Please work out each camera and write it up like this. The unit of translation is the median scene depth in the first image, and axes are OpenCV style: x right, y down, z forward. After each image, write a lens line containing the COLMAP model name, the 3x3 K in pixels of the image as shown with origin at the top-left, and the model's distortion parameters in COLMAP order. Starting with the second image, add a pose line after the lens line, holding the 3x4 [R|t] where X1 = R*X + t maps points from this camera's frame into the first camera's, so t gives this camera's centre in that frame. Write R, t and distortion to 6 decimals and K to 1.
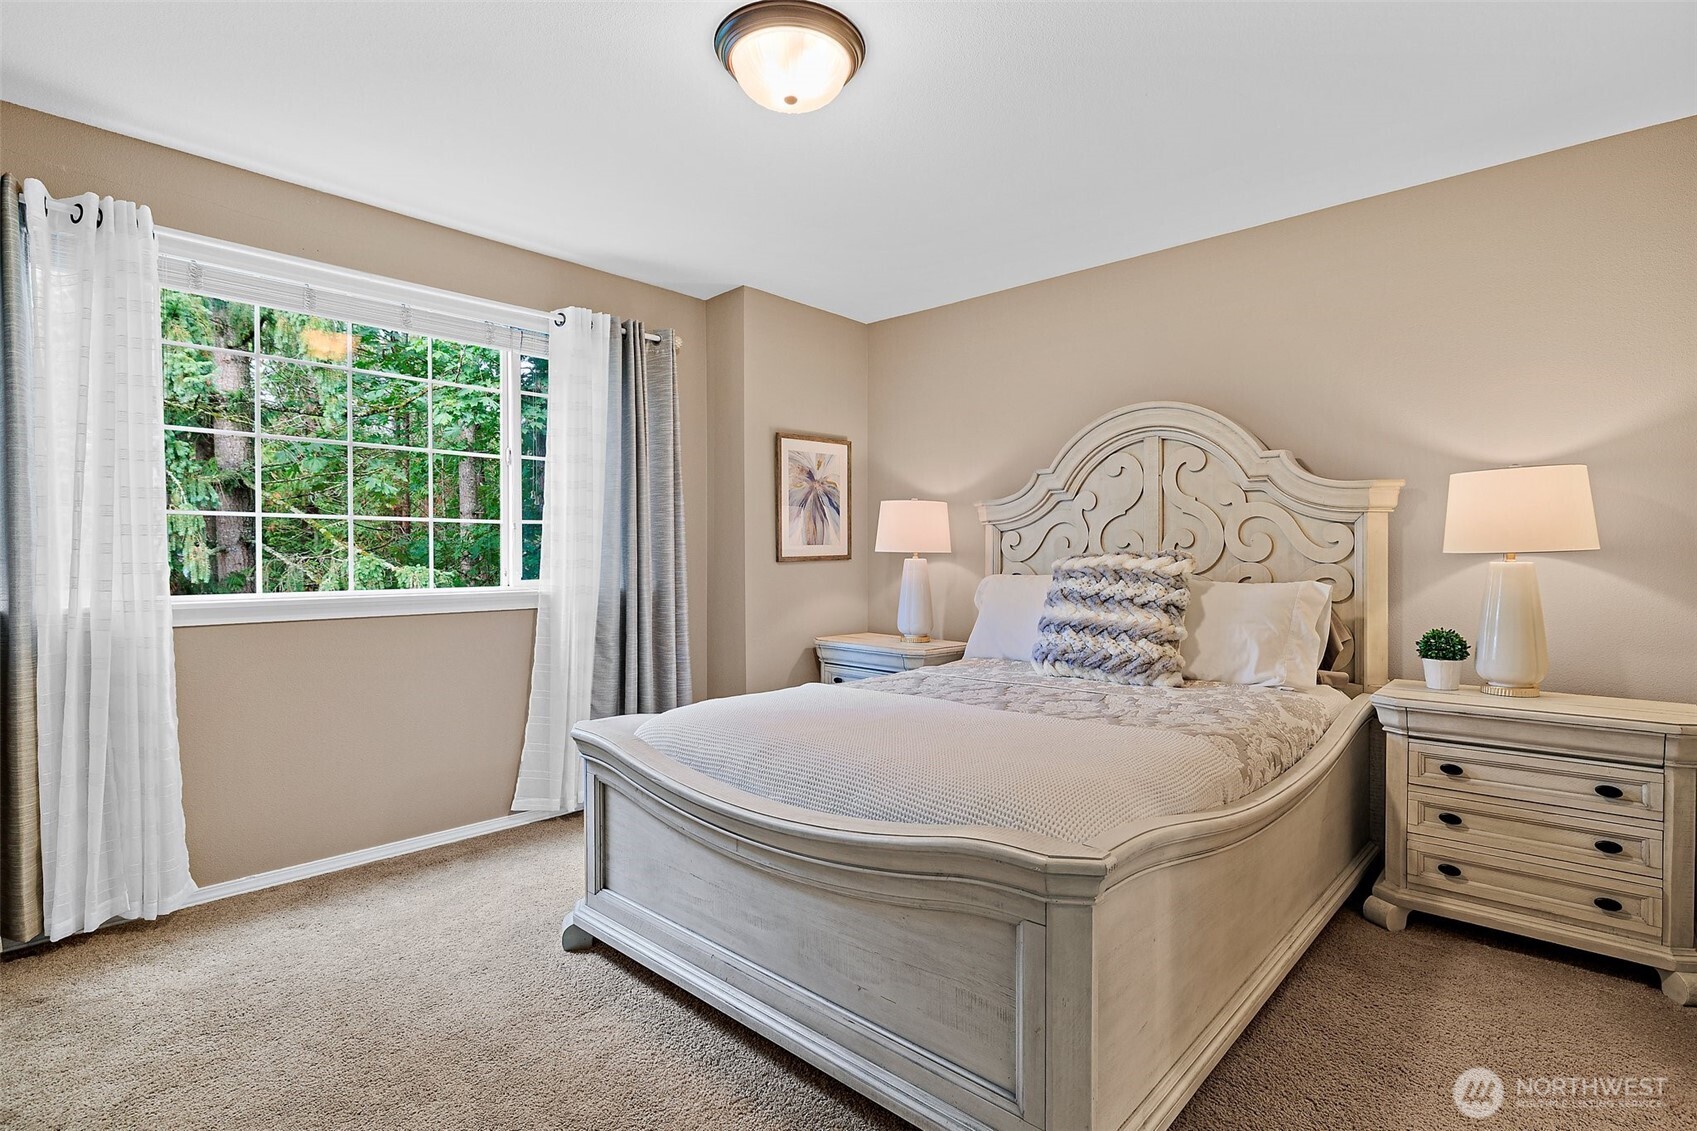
lens RADIAL K [[818.5, 0, 841.6], [0, 818.5, 567.1], [0, 0, 1]] dist [-0.012062, 0.000050]
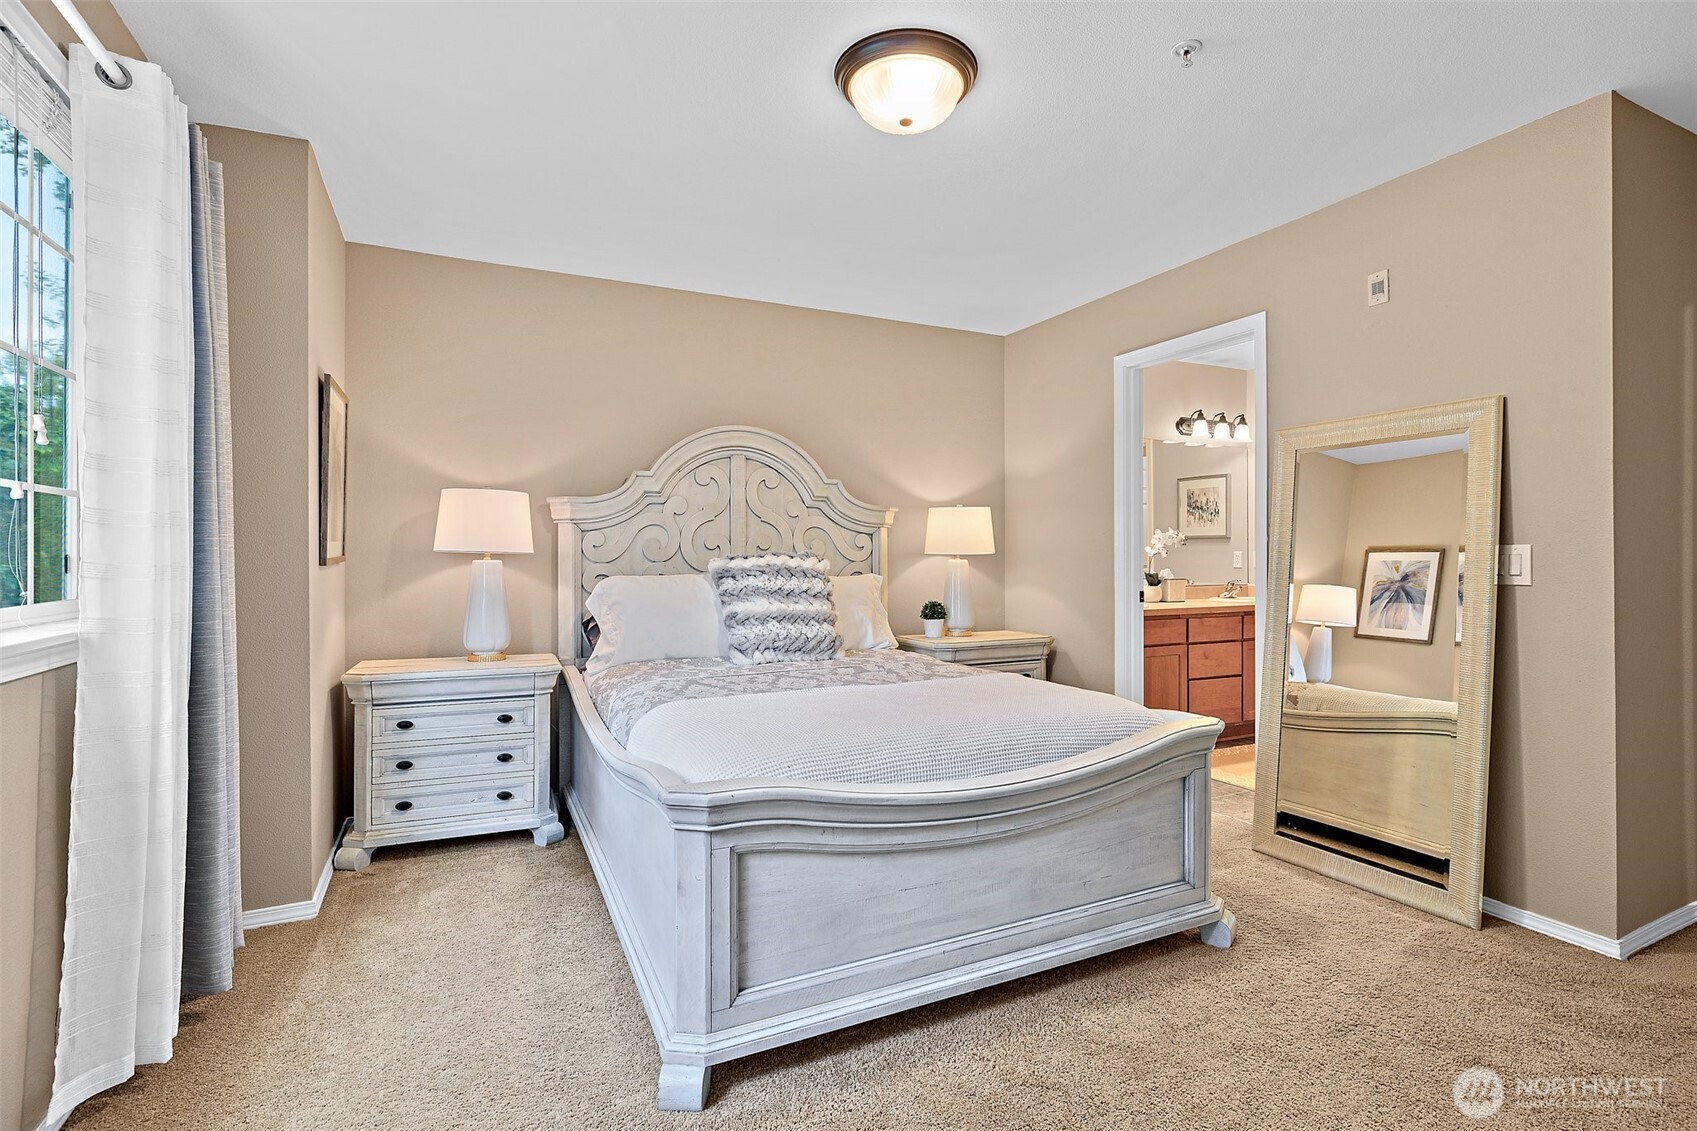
lens RADIAL K [[818.5, 0, 850.3], [0, 818.5, 558.4], [0, 0, 1]] dist [-0.012062, 0.000050]
pose [[0.359664, -0.001463, 0.933081, -0.768712], [0.014601, 0.999885, -0.004060, -0.004711], [-0.932968, 0.015084, 0.359644, 0.499713]]
